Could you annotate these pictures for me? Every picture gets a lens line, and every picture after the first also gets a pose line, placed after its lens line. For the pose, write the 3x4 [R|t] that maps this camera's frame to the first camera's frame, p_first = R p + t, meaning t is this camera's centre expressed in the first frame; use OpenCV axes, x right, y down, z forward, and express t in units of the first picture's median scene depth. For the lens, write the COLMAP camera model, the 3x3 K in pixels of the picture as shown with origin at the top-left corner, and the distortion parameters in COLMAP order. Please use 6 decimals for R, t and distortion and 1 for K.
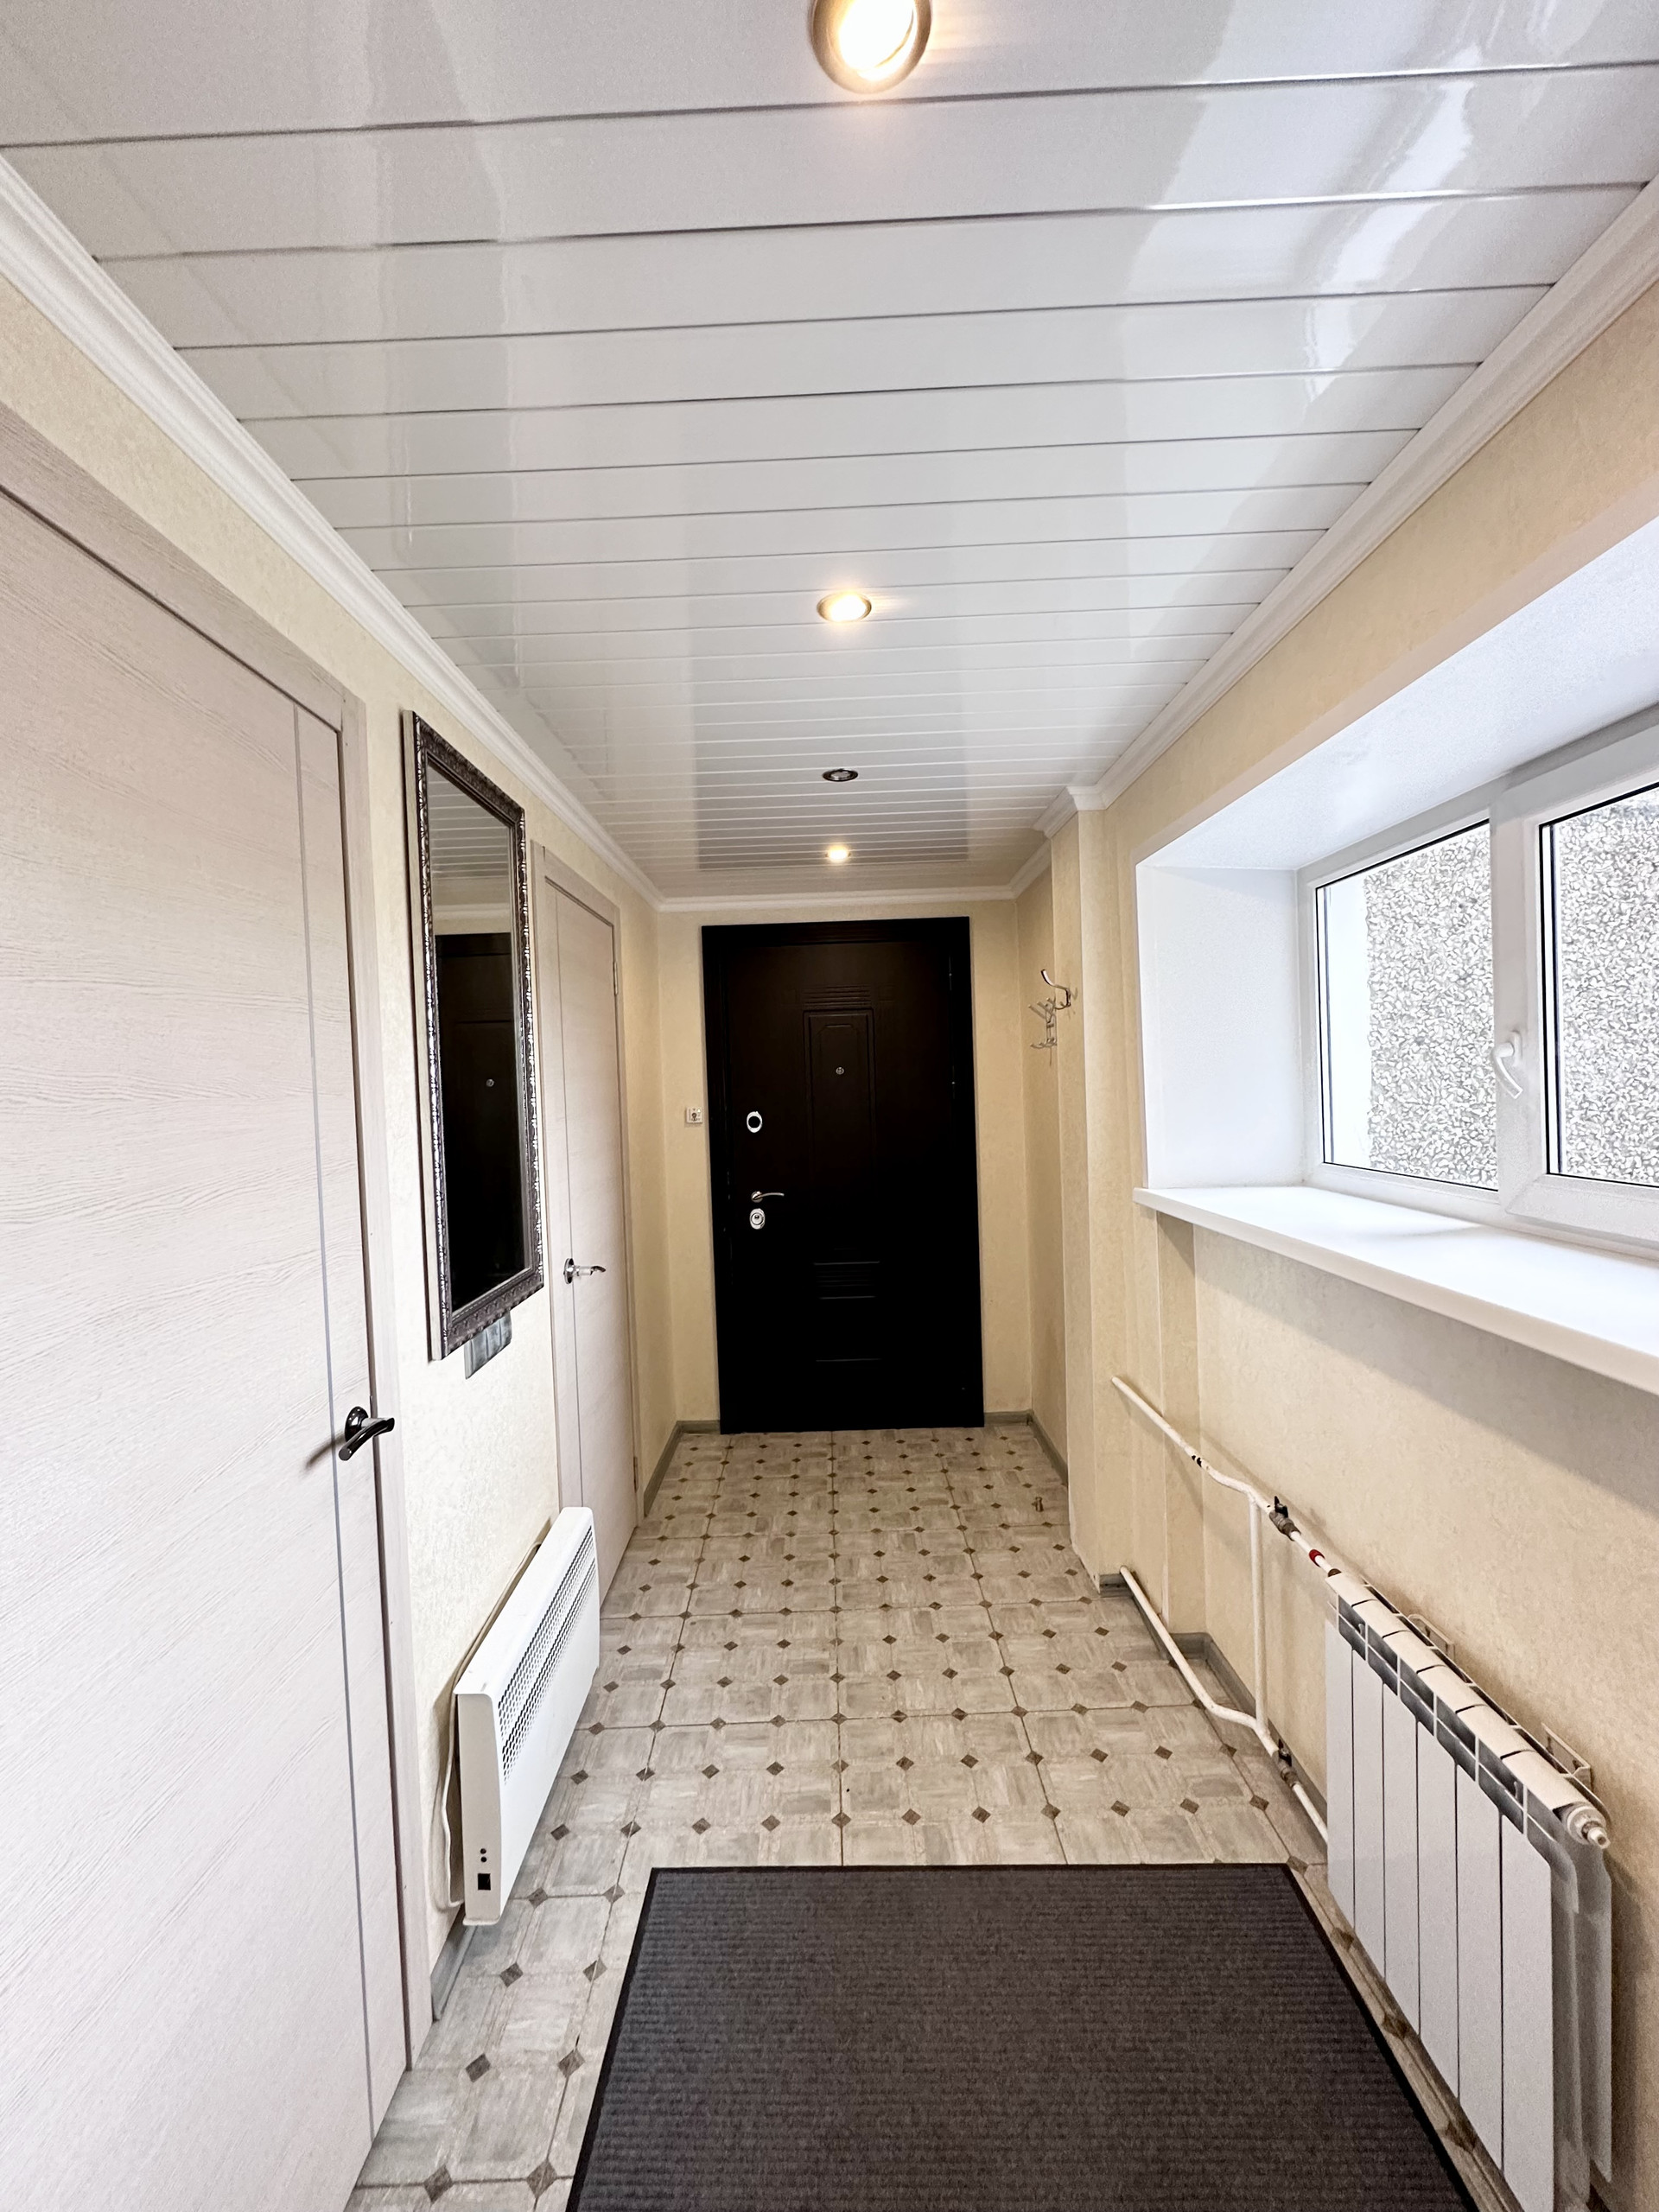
lens RADIAL K [[882.4, 0, 828.8], [0, 882.4, 1106.9], [0, 0, 1]] dist [0.001427, 0.000376]
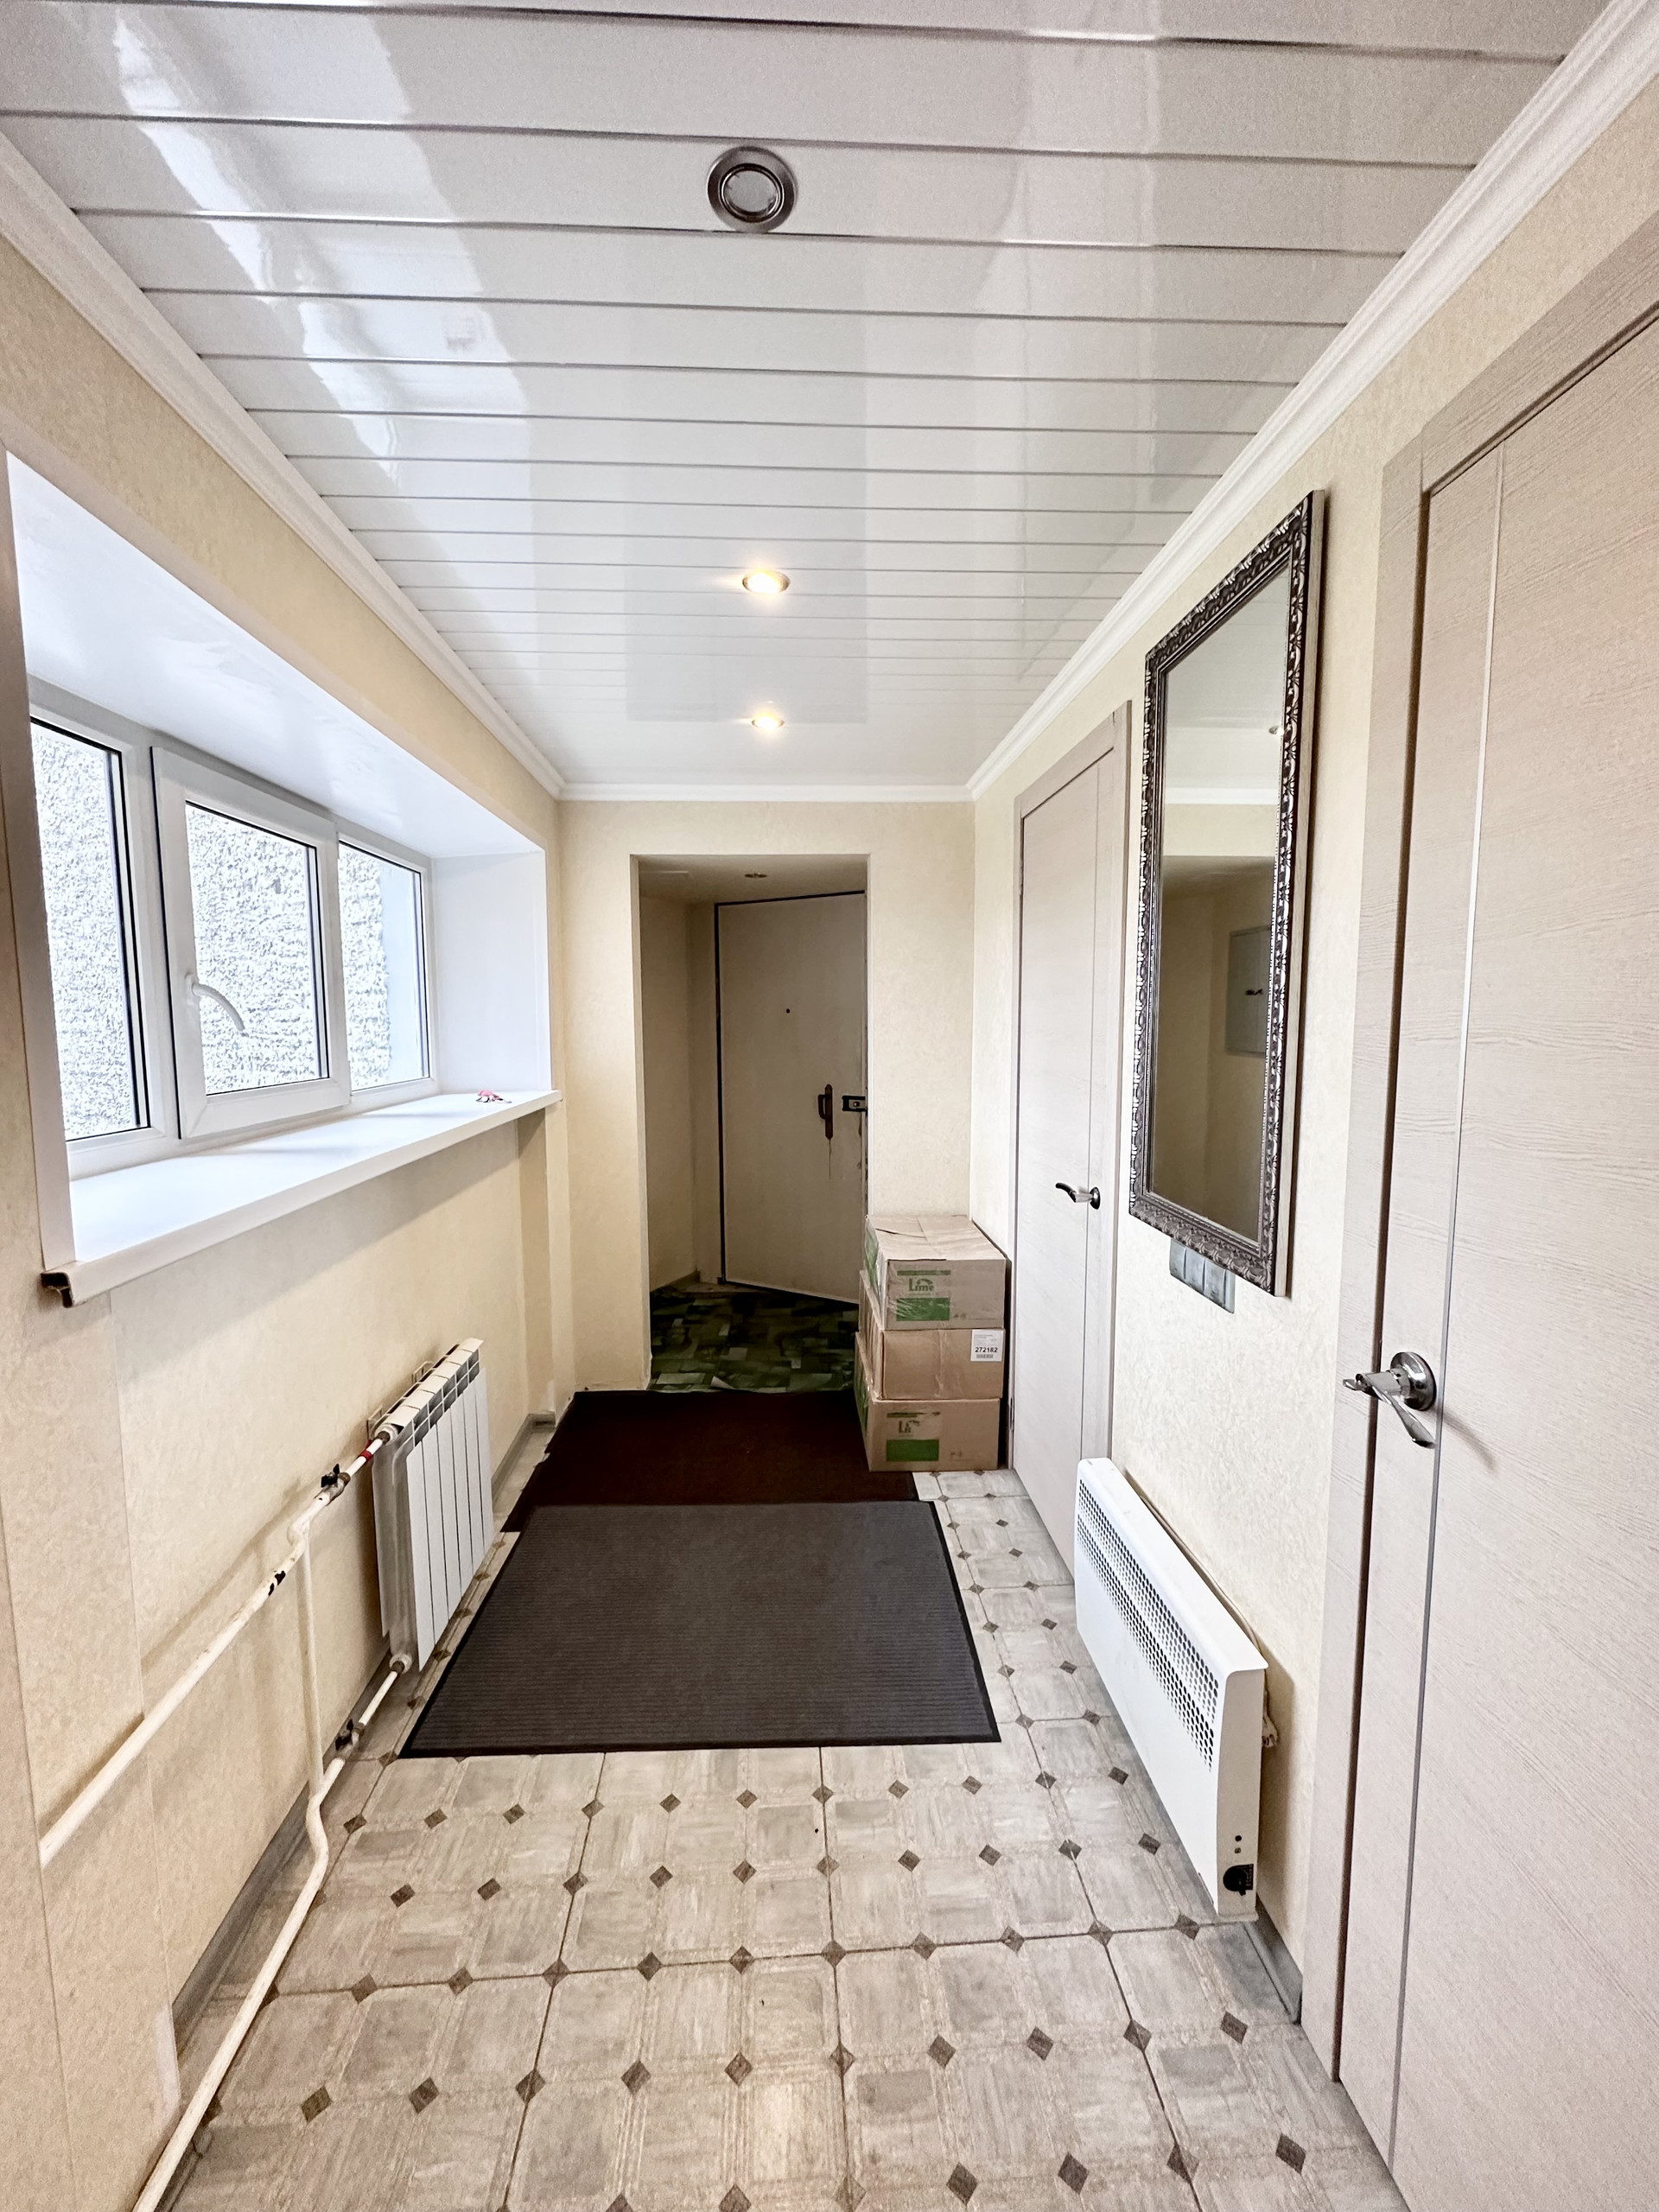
lens RADIAL K [[882.4, 0, 821.7], [0, 882.4, 1102.8], [0, 0, 1]] dist [0.001427, 0.000376]
pose [[-0.997843, 0.046595, -0.046248, 0.023931], [0.040445, 0.991204, 0.126011, -0.026777], [0.051713, 0.123869, -0.990950, 1.810377]]
